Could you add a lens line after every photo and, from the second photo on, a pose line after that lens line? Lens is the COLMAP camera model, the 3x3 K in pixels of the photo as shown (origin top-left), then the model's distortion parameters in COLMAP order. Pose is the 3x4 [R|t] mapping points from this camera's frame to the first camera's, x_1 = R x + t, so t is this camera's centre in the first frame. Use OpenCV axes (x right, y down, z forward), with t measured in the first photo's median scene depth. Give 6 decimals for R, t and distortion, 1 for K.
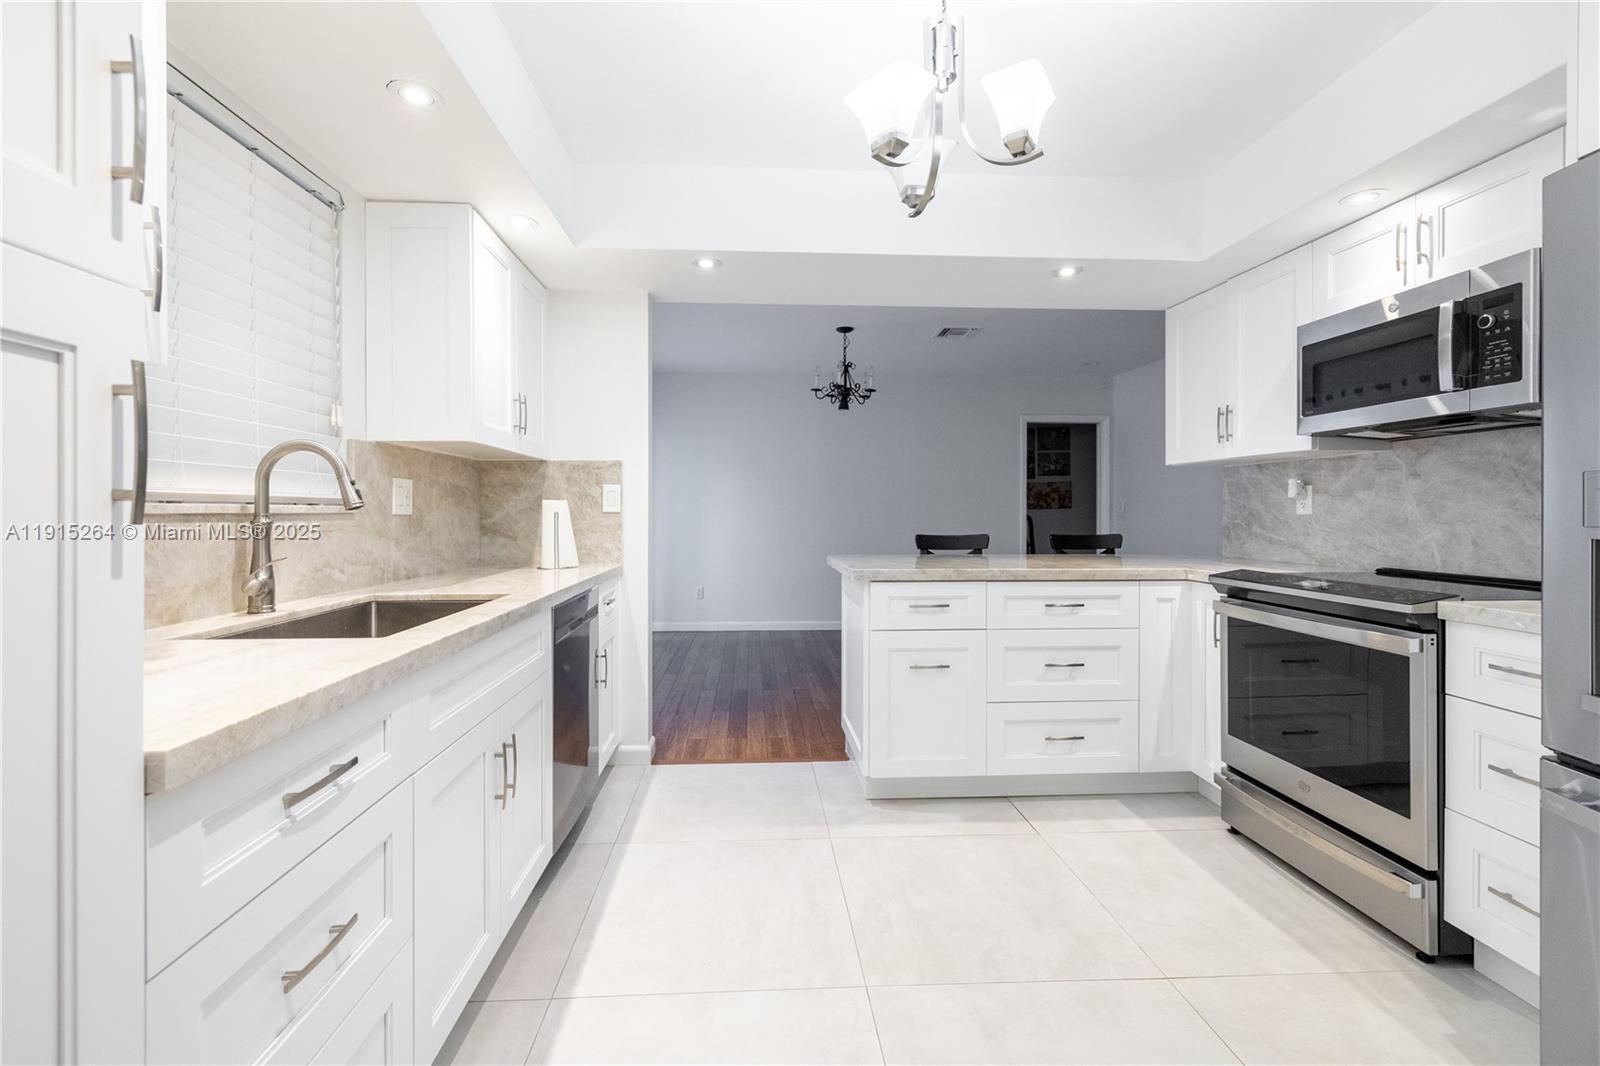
lens RADIAL K [[672.1, 0, 790.2], [0, 672.1, 512.4], [0, 0, 1]] dist [0.001487, 0.000244]
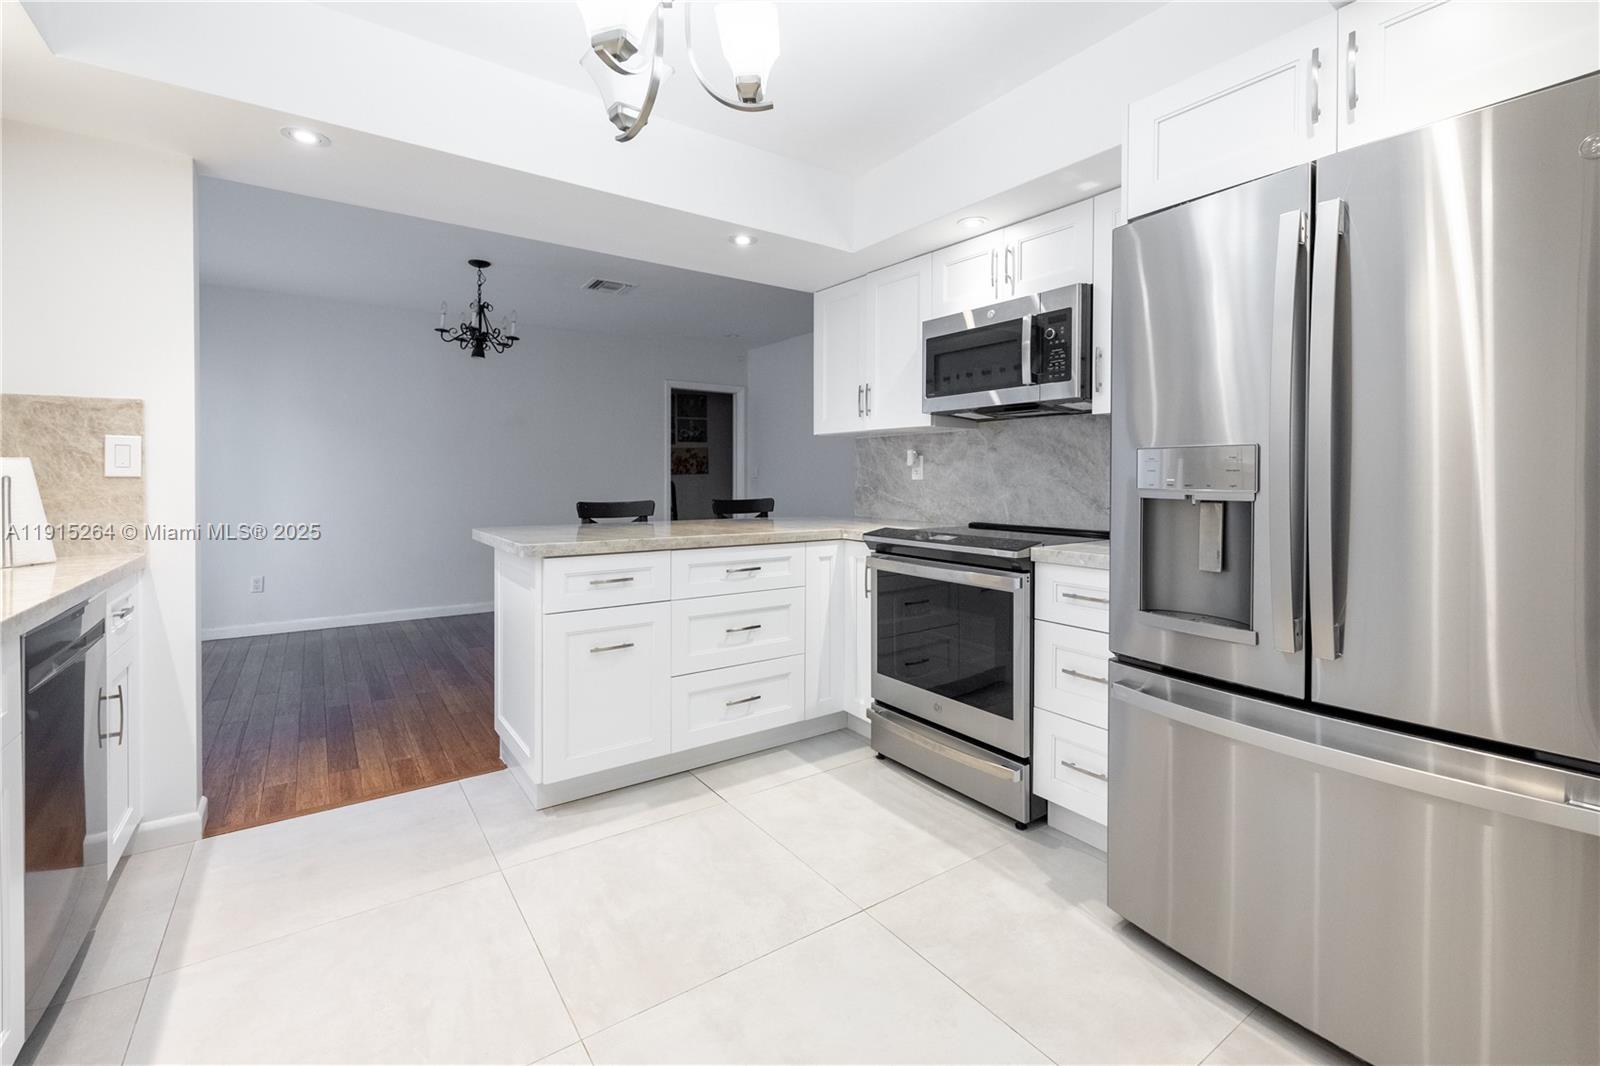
lens RADIAL K [[685.0, 0, 799.8], [0, 685.0, 483.8], [0, 0, 1]] dist [0.001921, 0.000276]
pose [[0.848271, -0.003571, 0.529550, -0.069241], [-0.001226, 0.999961, 0.008707, -0.000117], [-0.529561, -0.008035, 0.848234, 0.083996]]
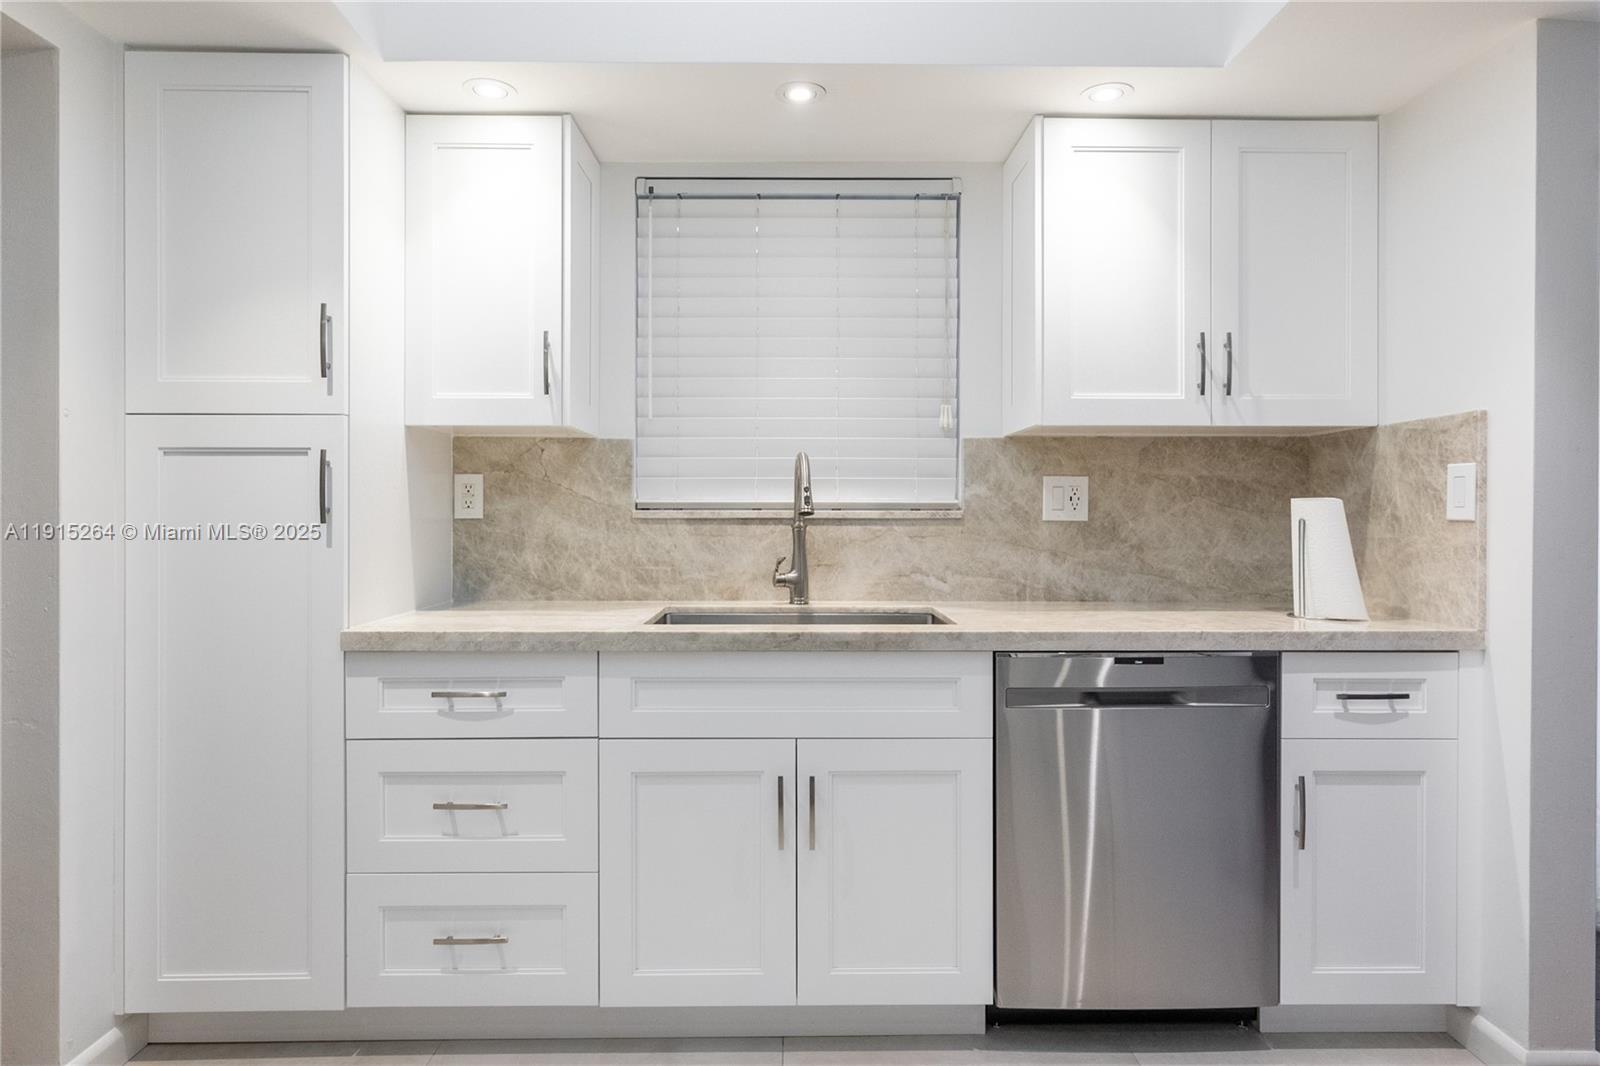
lens RADIAL K [[917.2, 0, 800.3], [0, 917.2, 518.5], [0, 0, 1]] dist [-0.000476, -0.001158]
pose [[-0.040698, 0.006392, -0.999151, 0.490375], [-0.003584, 0.999972, 0.006543, -0.005125], [0.999165, 0.003847, -0.040674, 0.663524]]
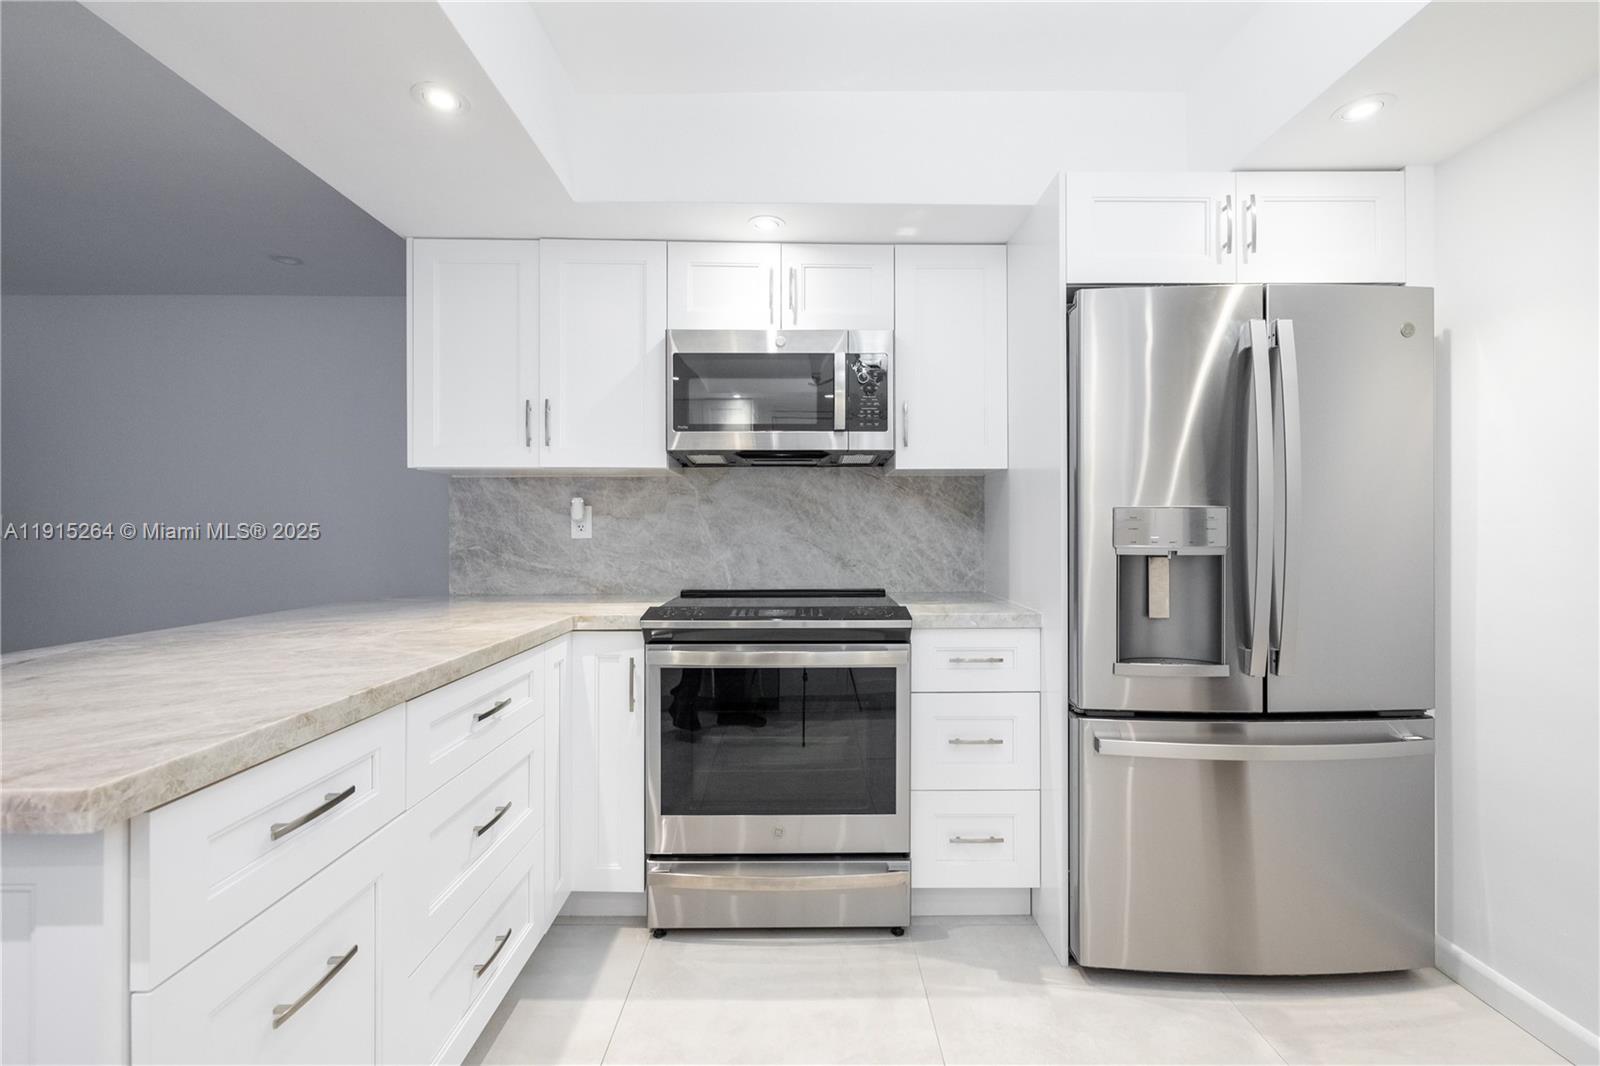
lens RADIAL K [[680.0, 0, 800.0], [0, 680.0, 533.0], [0, 0, 1]] dist [0.000389, -0.000045]
pose [[0.050091, -0.002639, 0.998741, -0.136831], [0.004099, 0.999989, 0.002437, -0.005771], [-0.998736, 0.003972, 0.050101, 0.753014]]
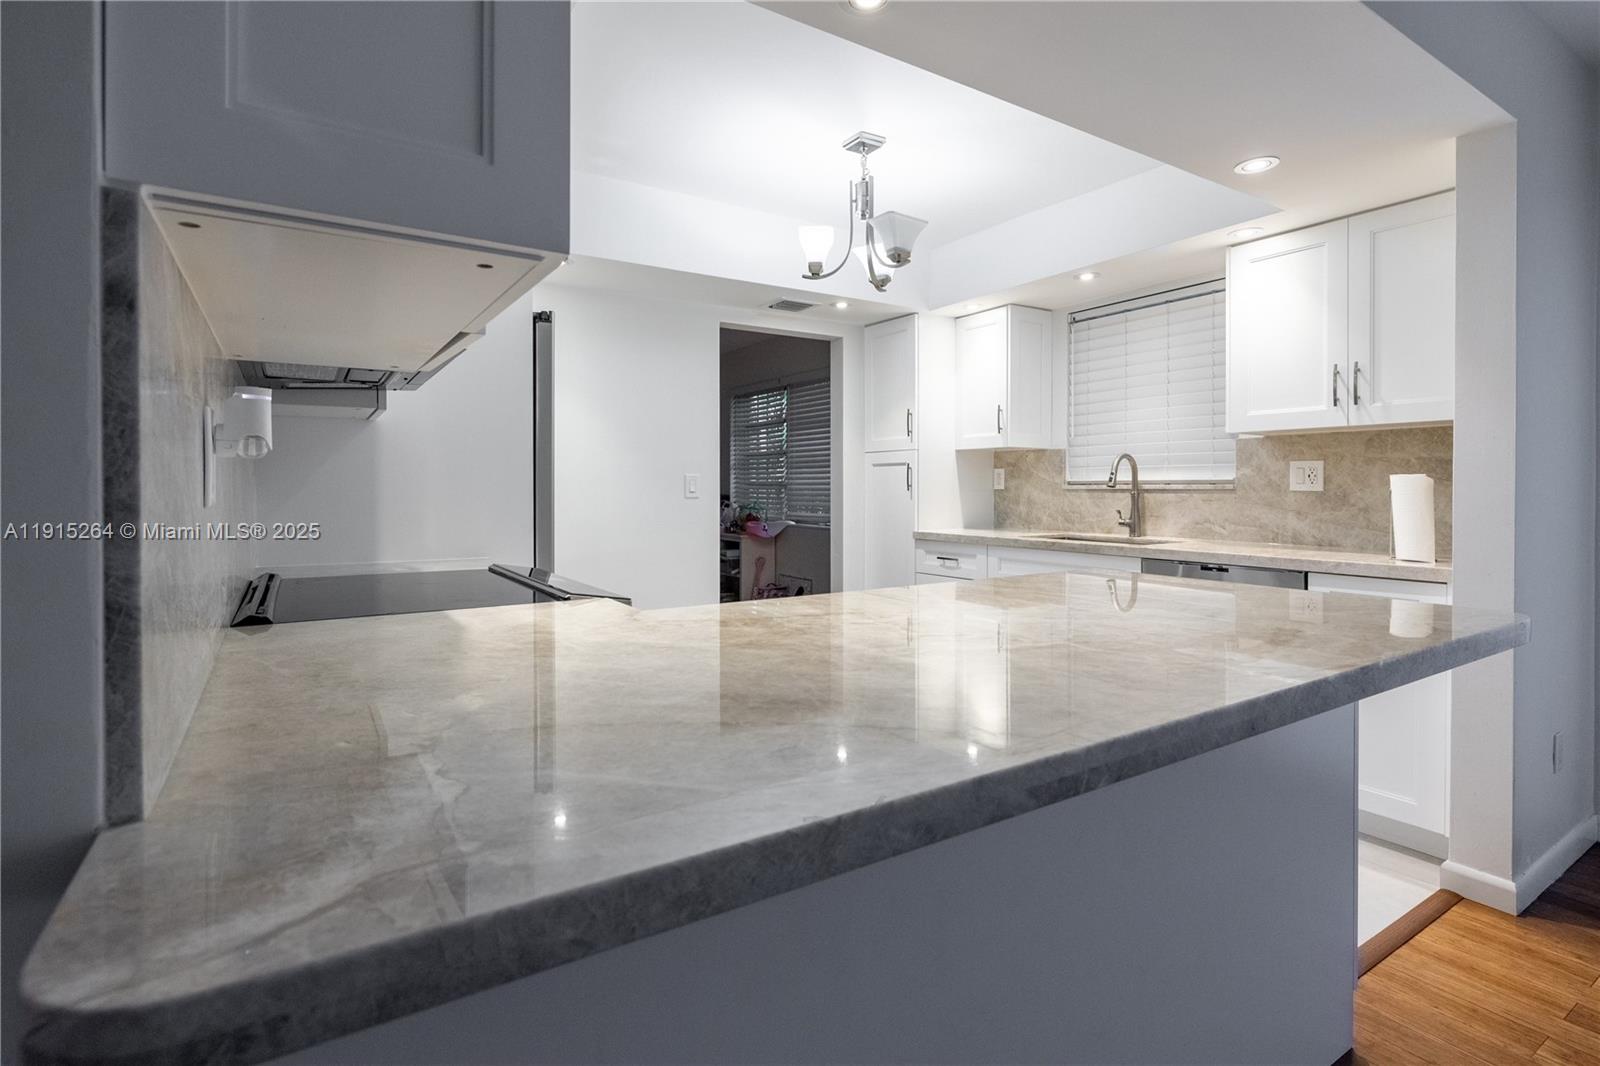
lens RADIAL K [[781.9, 0, 800.8], [0, 781.9, 491.5], [0, 0, 1]] dist [-0.000341, -0.000056]
pose [[-0.865742, 0.003417, -0.500478, 0.817310], [-0.000249, 0.999974, 0.007257, -0.005088], [0.500490, 0.006407, -0.865719, 1.600003]]
